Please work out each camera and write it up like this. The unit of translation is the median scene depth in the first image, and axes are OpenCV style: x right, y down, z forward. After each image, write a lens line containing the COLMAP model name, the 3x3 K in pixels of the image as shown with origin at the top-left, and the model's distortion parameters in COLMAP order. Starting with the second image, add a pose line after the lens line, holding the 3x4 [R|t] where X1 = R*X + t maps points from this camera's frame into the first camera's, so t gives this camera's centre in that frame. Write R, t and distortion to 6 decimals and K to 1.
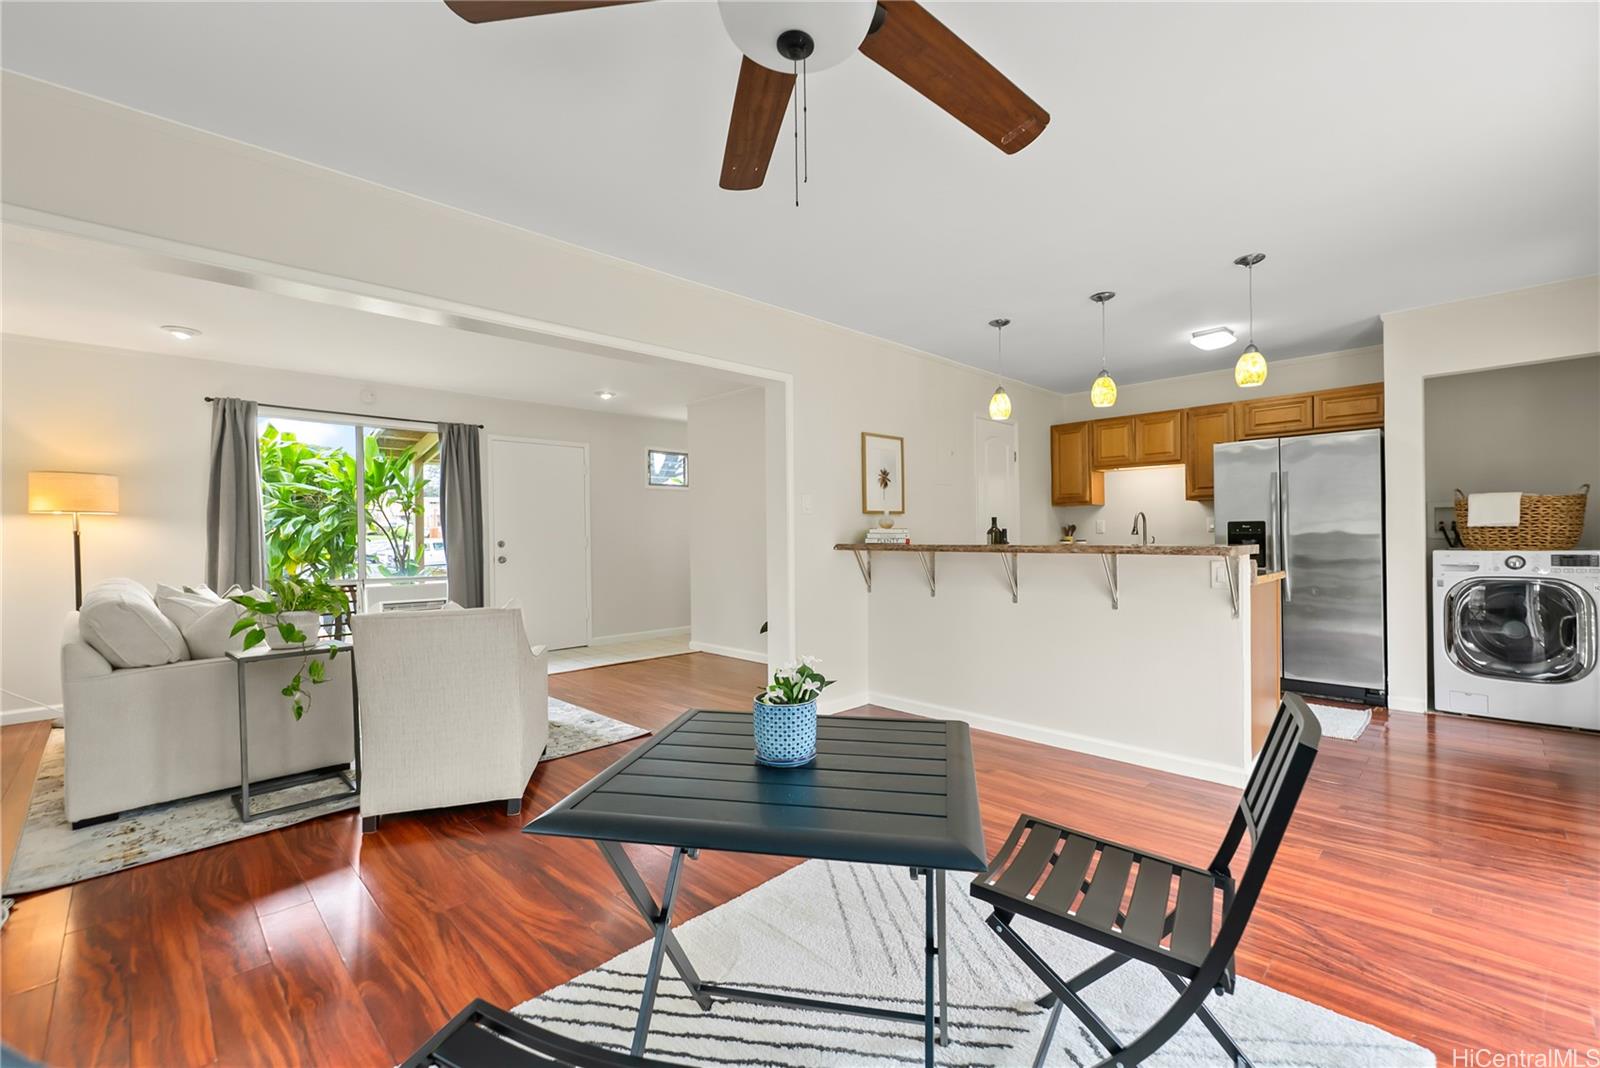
lens RADIAL K [[670.9, 0, 793.9], [0, 670.9, 535.7], [0, 0, 1]] dist [-0.001002, -0.000514]
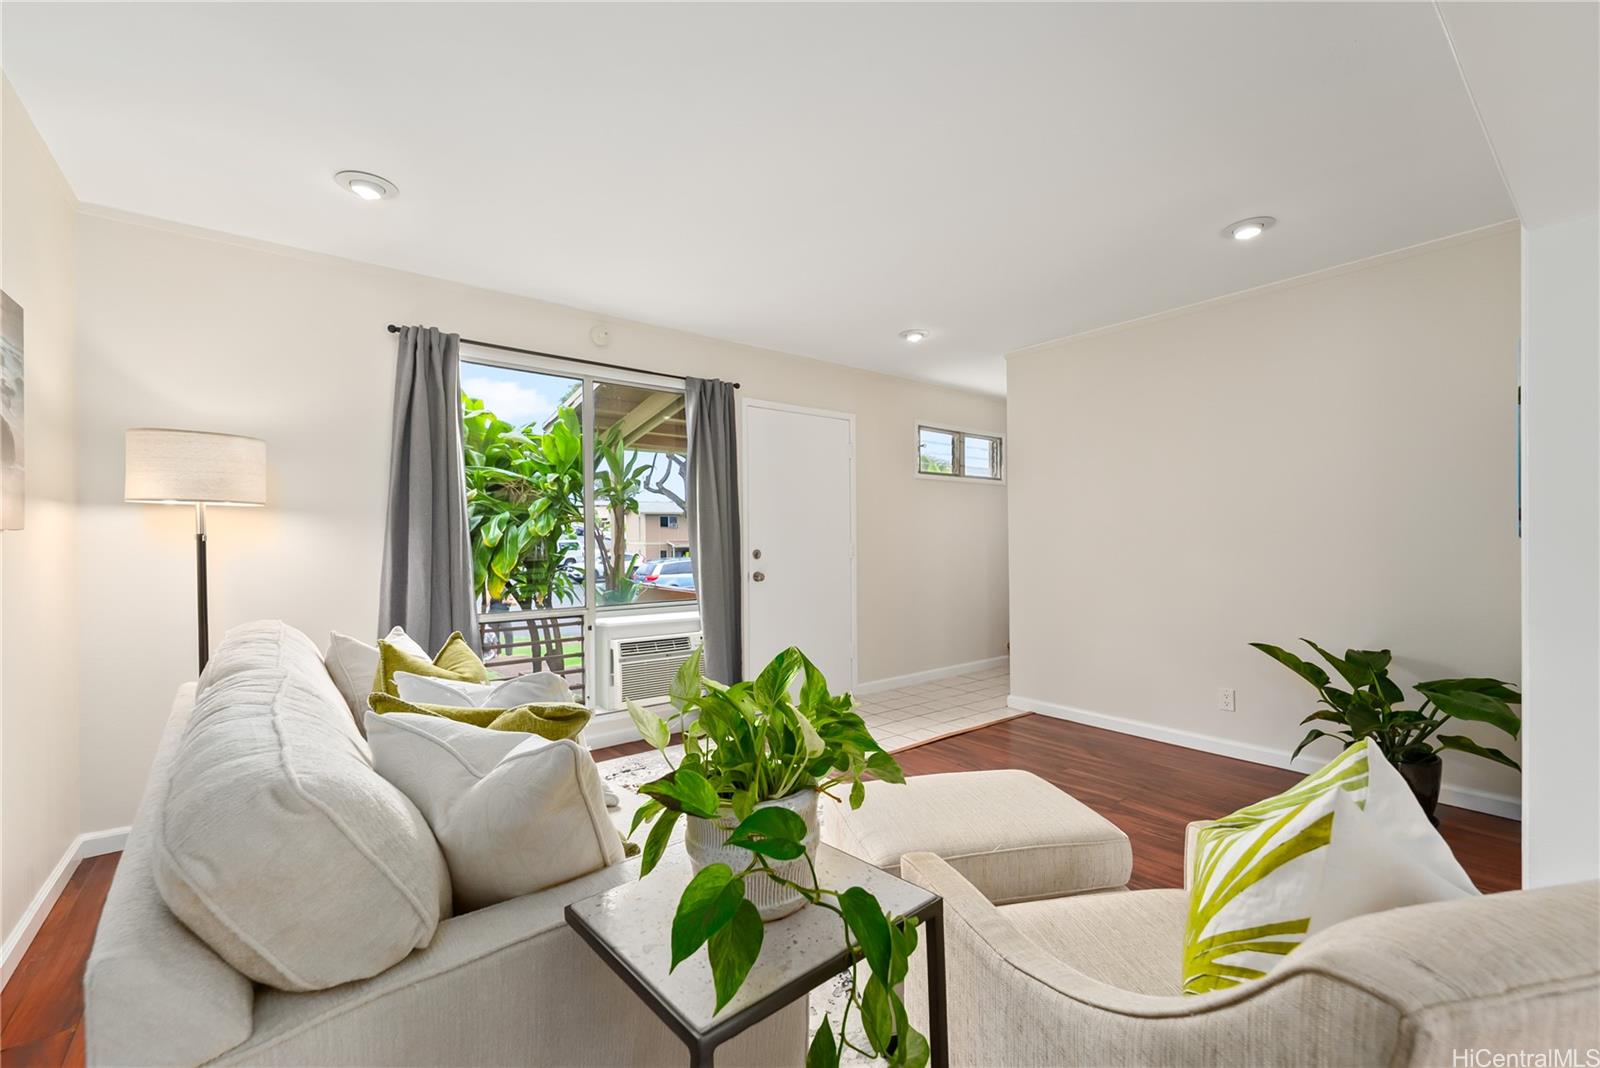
lens RADIAL K [[670.9, 0, 803.0], [0, 670.9, 537.8], [0, 0, 1]] dist [-0.001002, -0.000514]
pose [[0.994095, 0.005011, -0.108398, -0.373660], [-0.005340, 0.999982, -0.002737, -0.003798], [0.108383, 0.003299, 0.994104, 0.366817]]
